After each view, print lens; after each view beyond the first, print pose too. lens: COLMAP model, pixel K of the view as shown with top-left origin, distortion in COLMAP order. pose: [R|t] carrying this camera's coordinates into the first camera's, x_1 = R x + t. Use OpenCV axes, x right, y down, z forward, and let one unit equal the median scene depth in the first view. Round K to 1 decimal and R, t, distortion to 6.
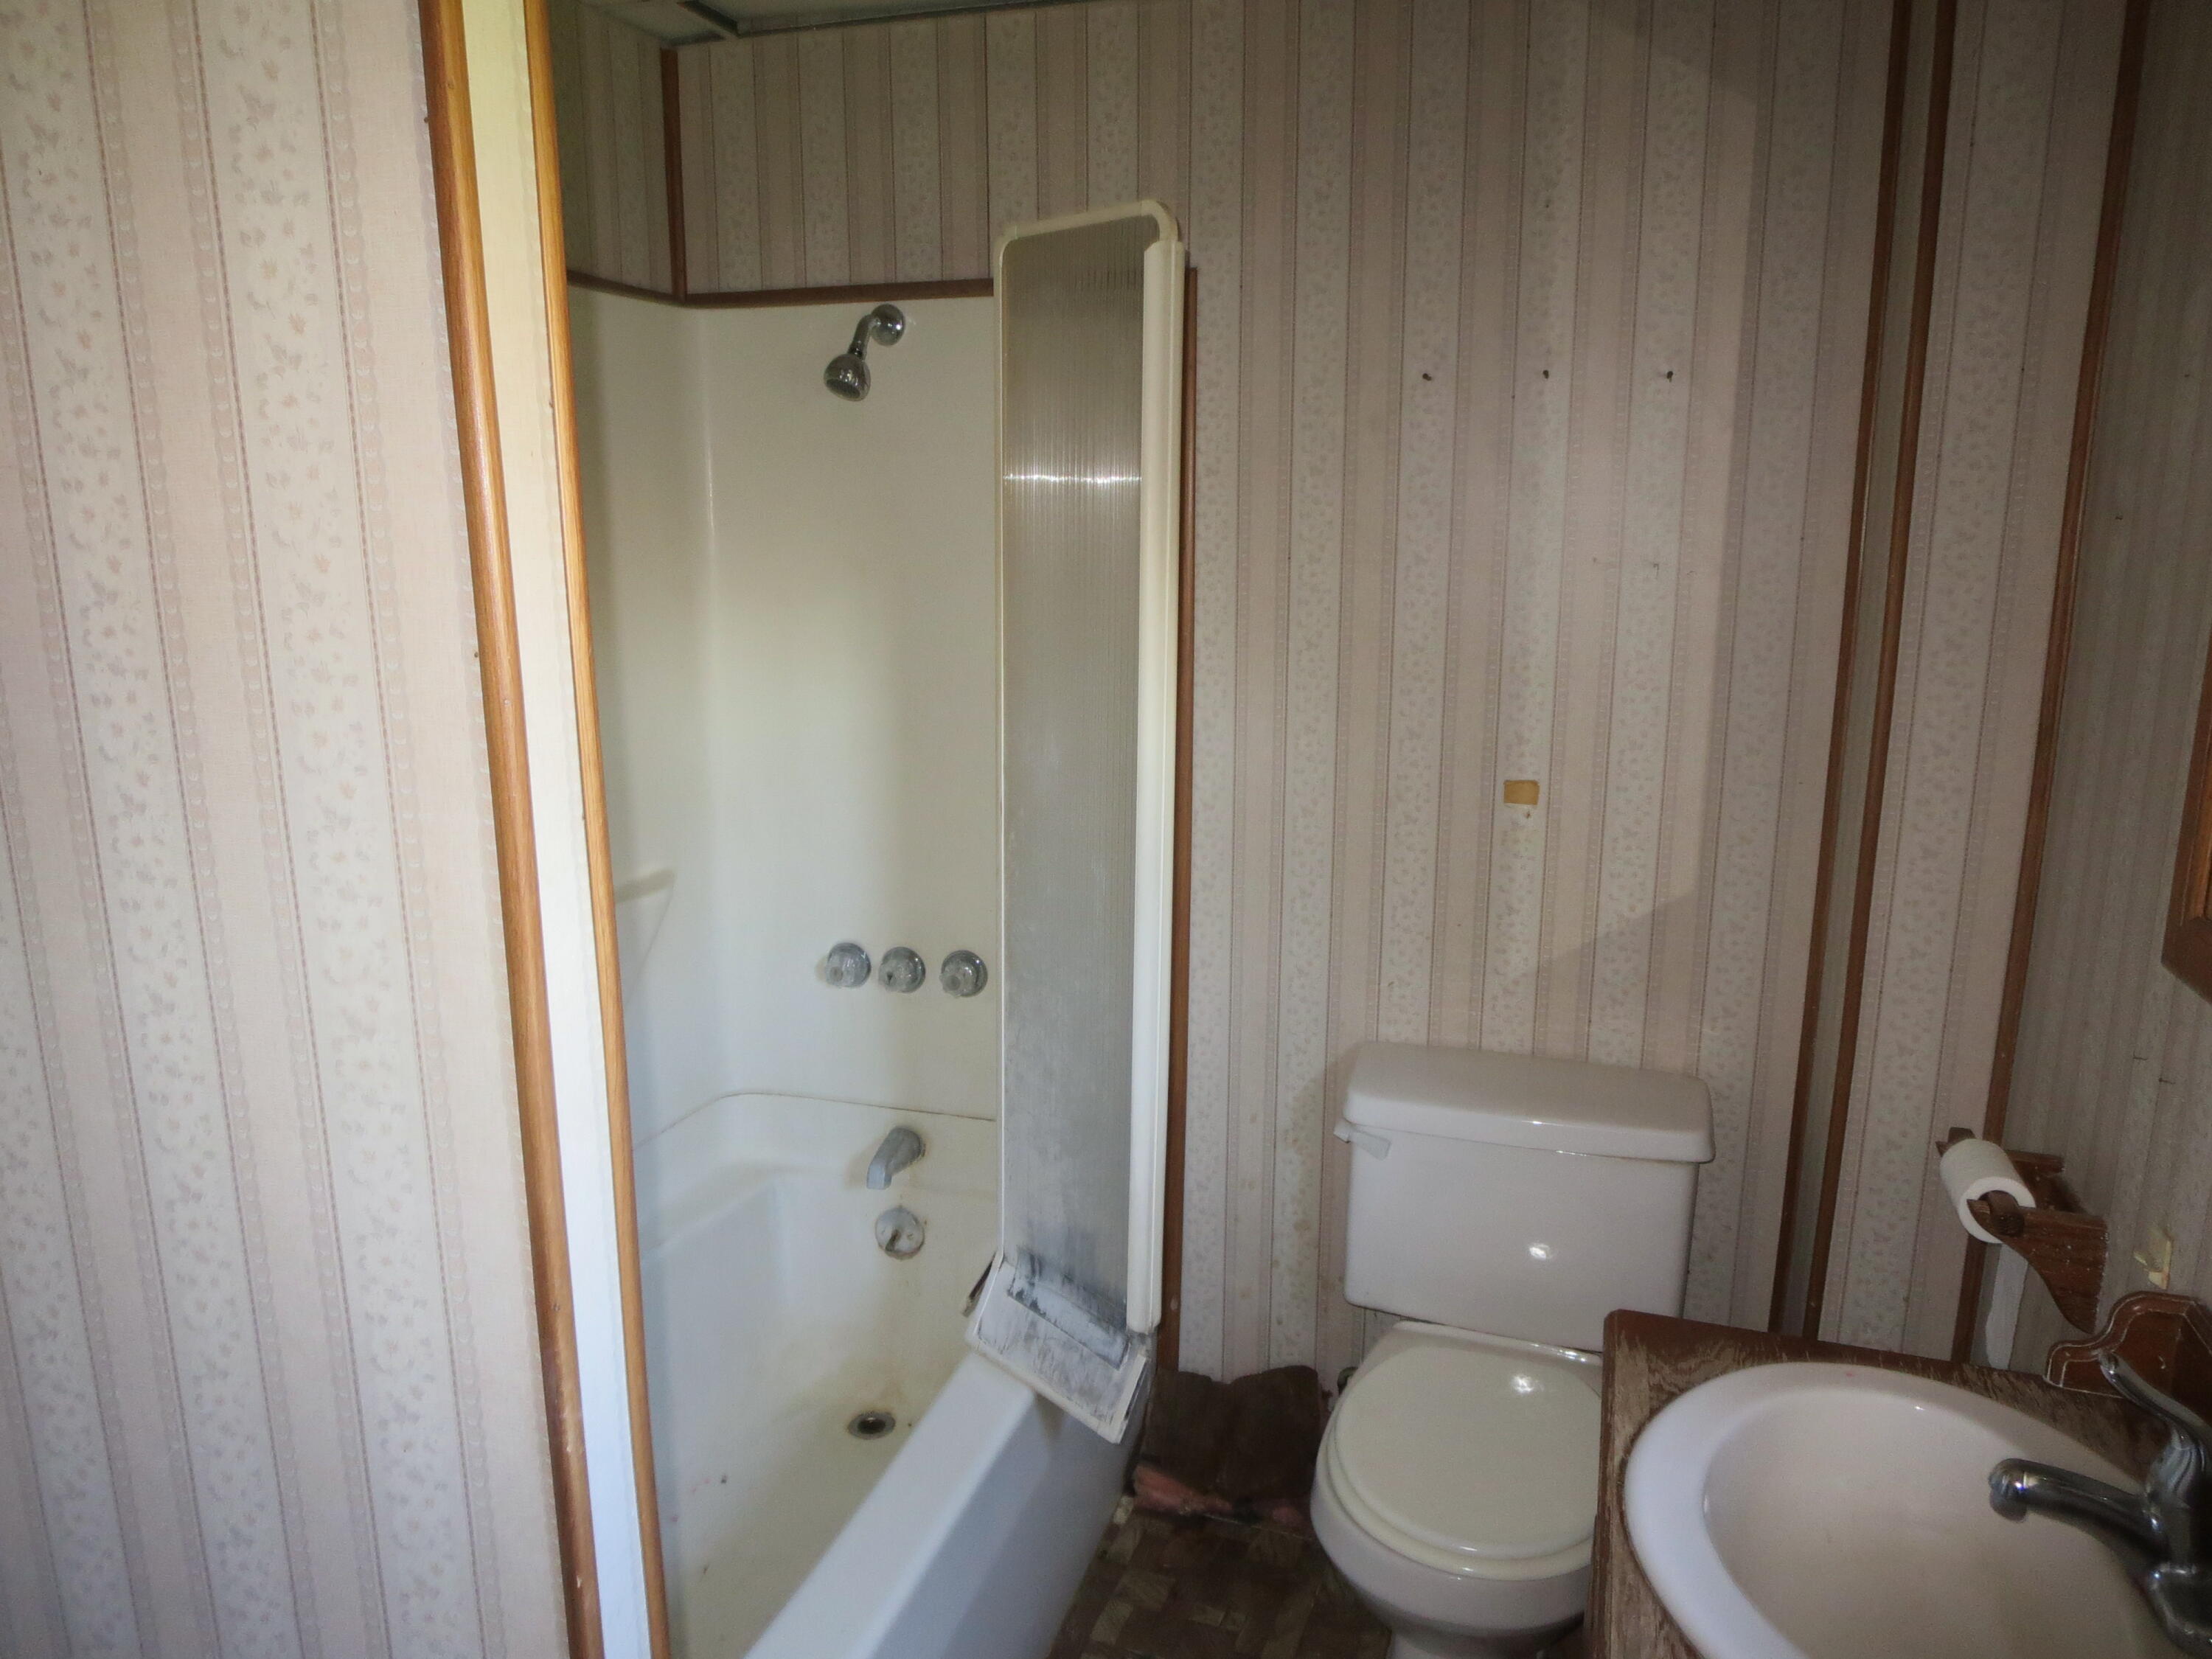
lens RADIAL K [[1572.2, 0, 1103.3], [0, 1572.2, 834.3], [0, 0, 1]] dist [-0.038962, 0.012744]
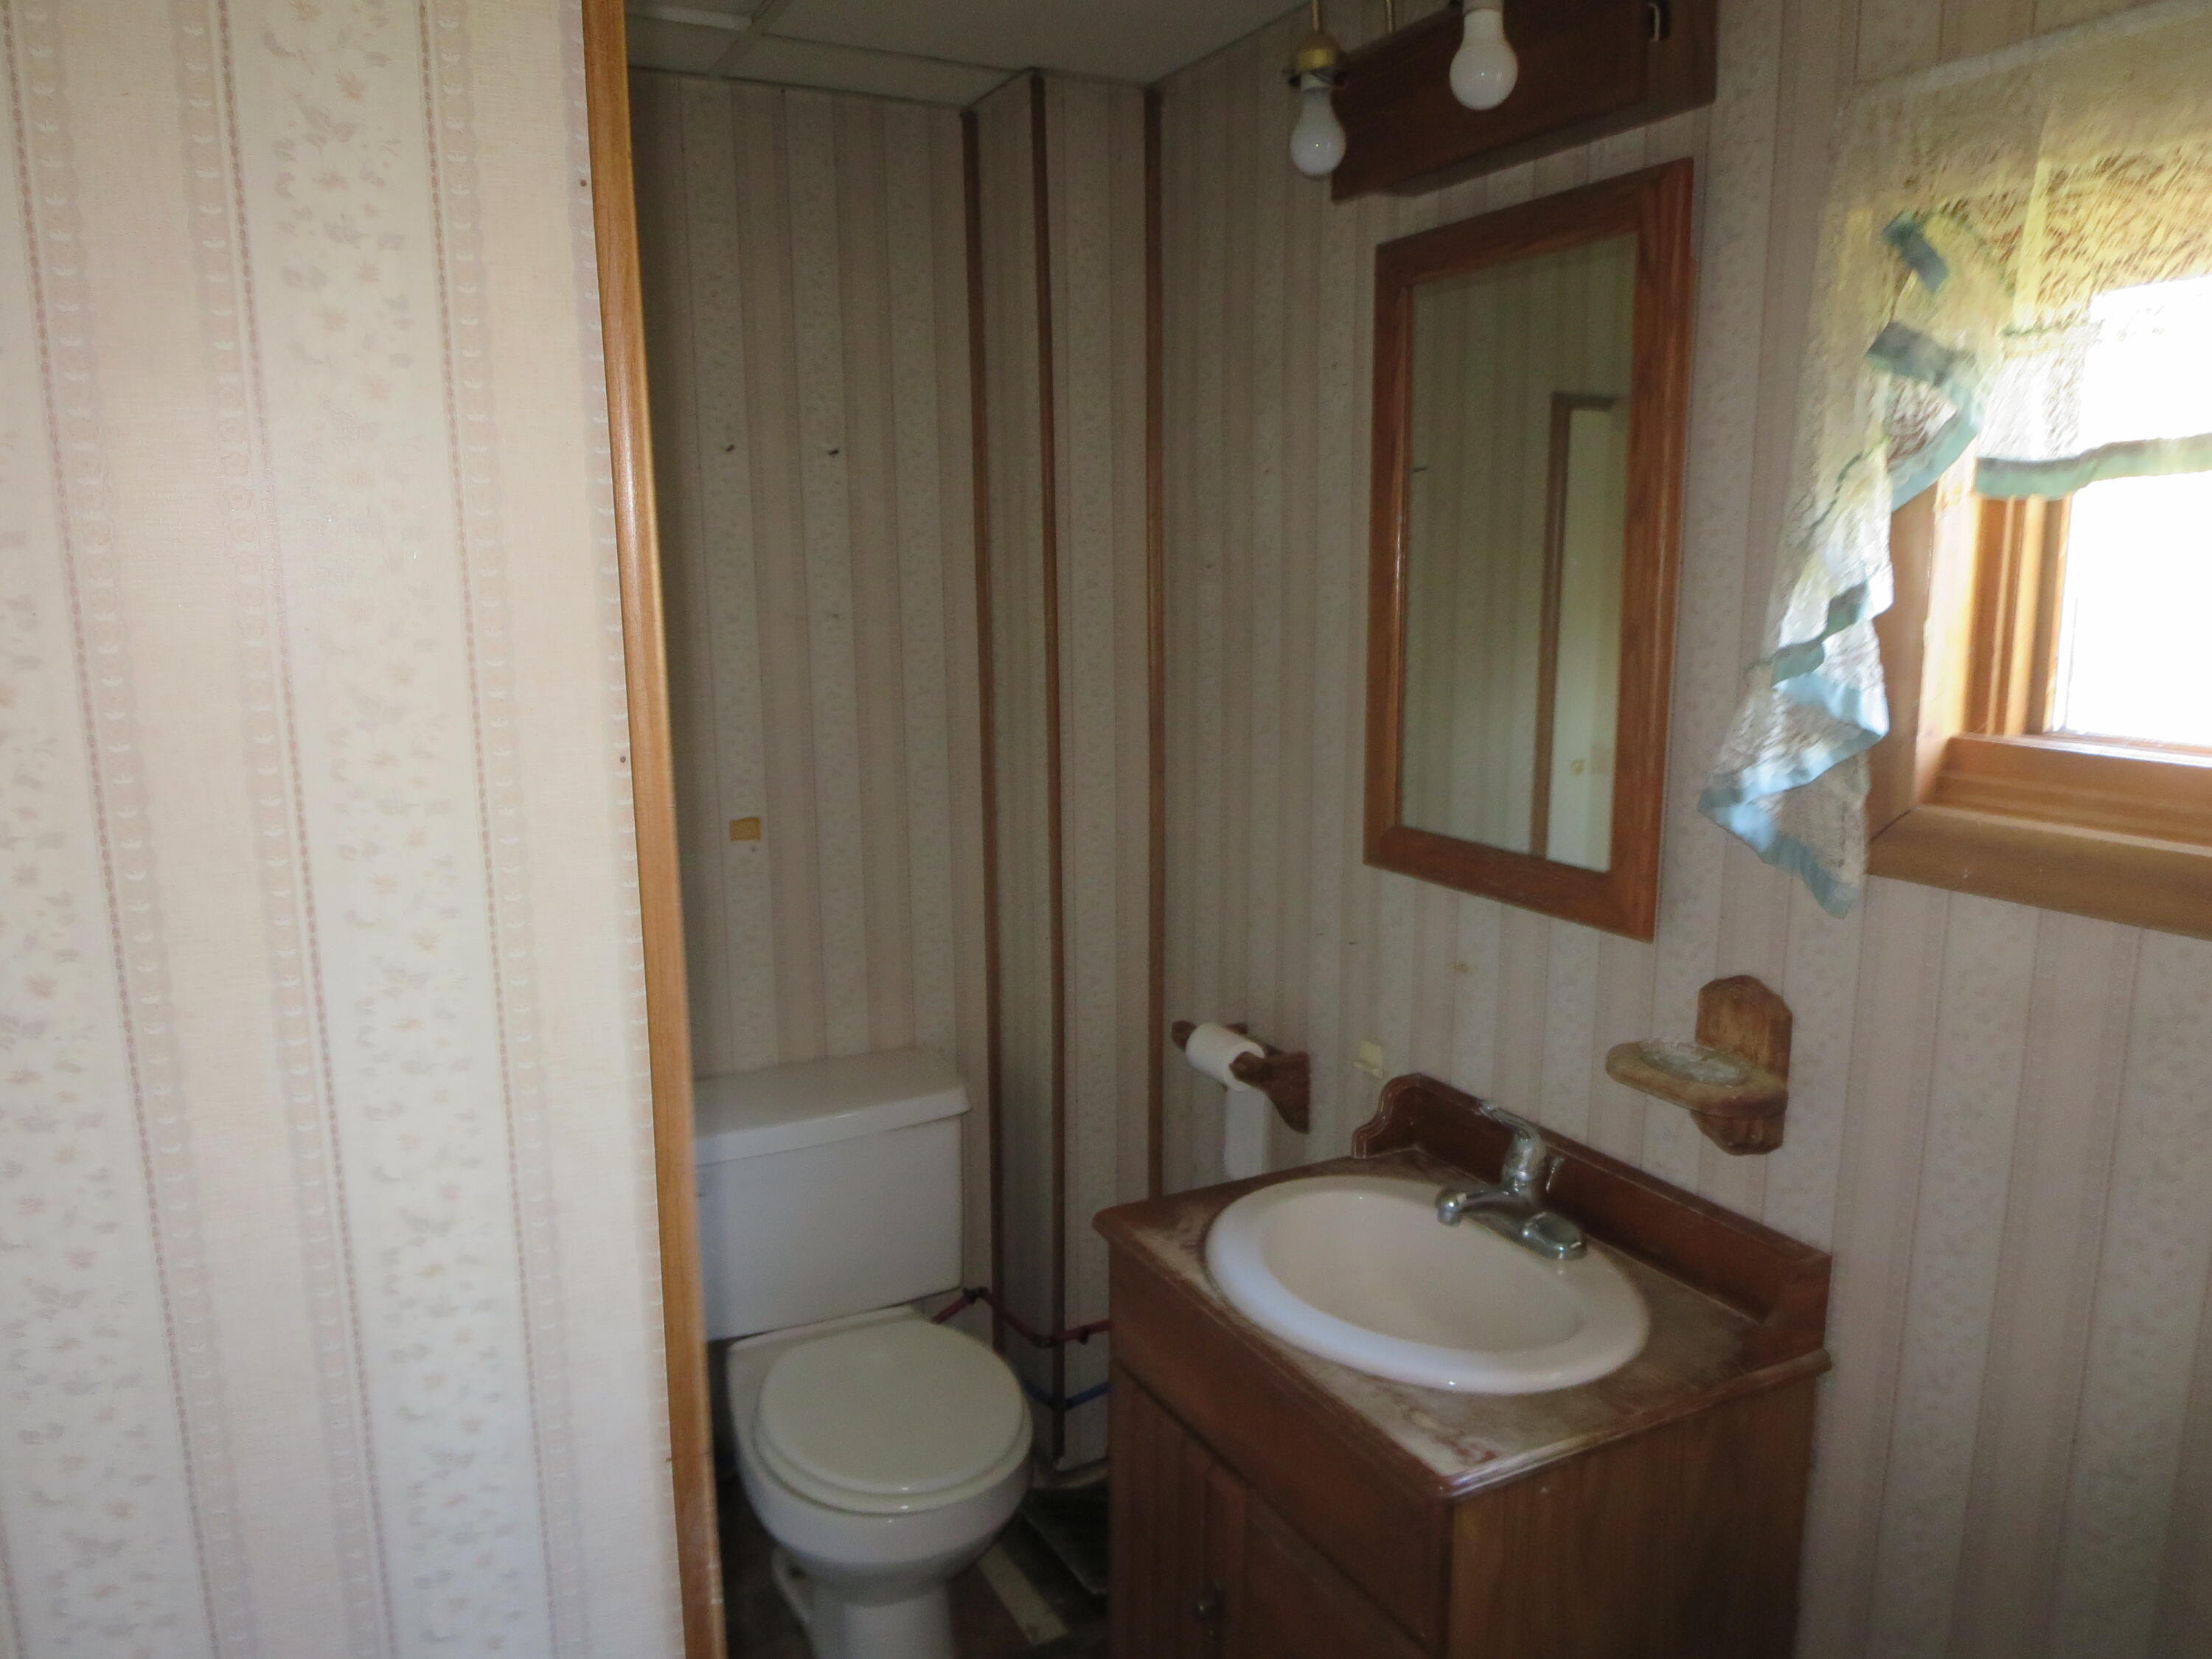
lens RADIAL K [[1572.2, 0, 1098.2], [0, 1572.2, 832.2], [0, 0, 1]] dist [-0.038962, 0.012744]
pose [[0.692469, -0.137576, 0.708208, -0.475512], [0.160971, 0.986366, 0.034218, -0.032419], [-0.703260, 0.090306, 0.705174, 0.086996]]
